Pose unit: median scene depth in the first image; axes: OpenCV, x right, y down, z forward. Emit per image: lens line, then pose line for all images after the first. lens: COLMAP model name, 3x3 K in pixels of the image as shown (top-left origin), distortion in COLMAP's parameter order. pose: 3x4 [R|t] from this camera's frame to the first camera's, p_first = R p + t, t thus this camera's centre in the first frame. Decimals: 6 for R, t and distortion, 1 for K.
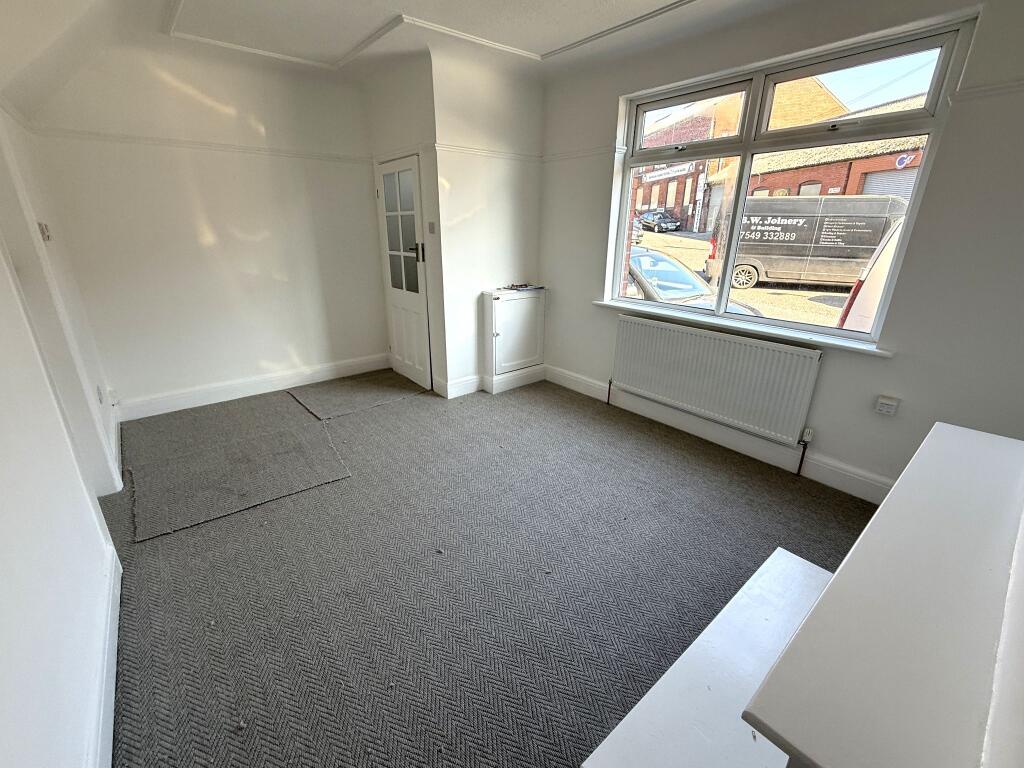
lens RADIAL K [[441.1, 0, 507.8], [0, 441.1, 385.8], [0, 0, 1]] dist [0.002570, -0.000213]
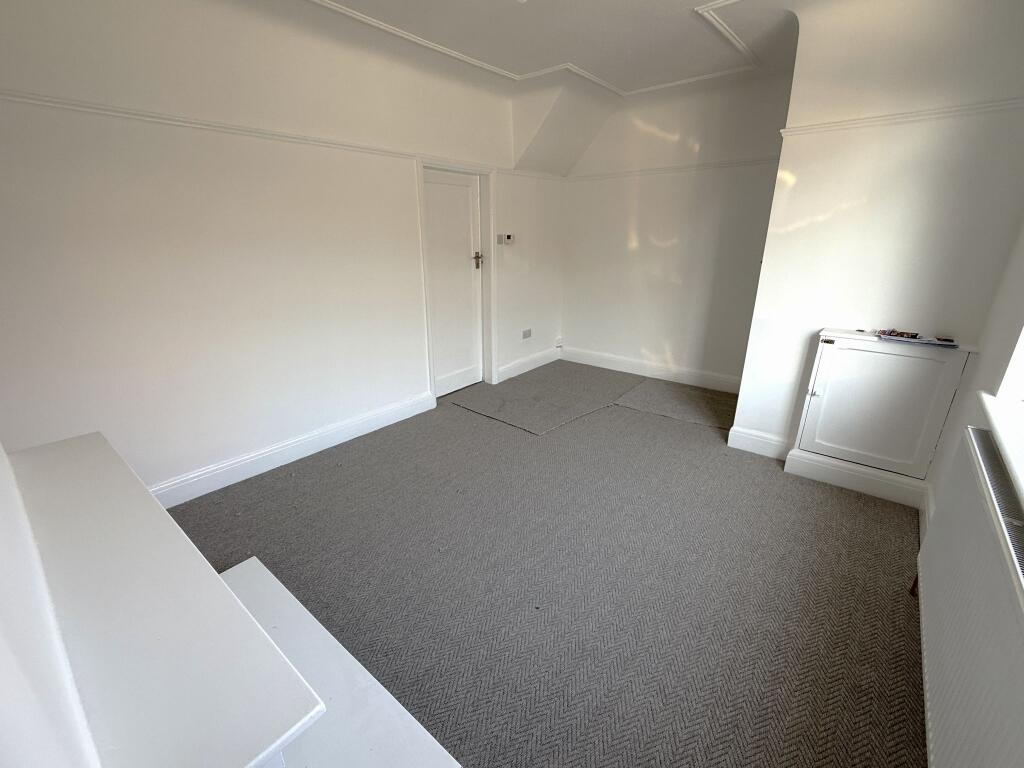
lens RADIAL K [[441.1, 0, 507.2], [0, 441.1, 383.2], [0, 0, 1]] dist [0.002570, -0.000213]
pose [[0.185529, 0.313335, -0.931343, 0.514773], [-0.327798, 0.913242, 0.241946, -0.139965], [0.926352, 0.260404, 0.272143, 0.378197]]
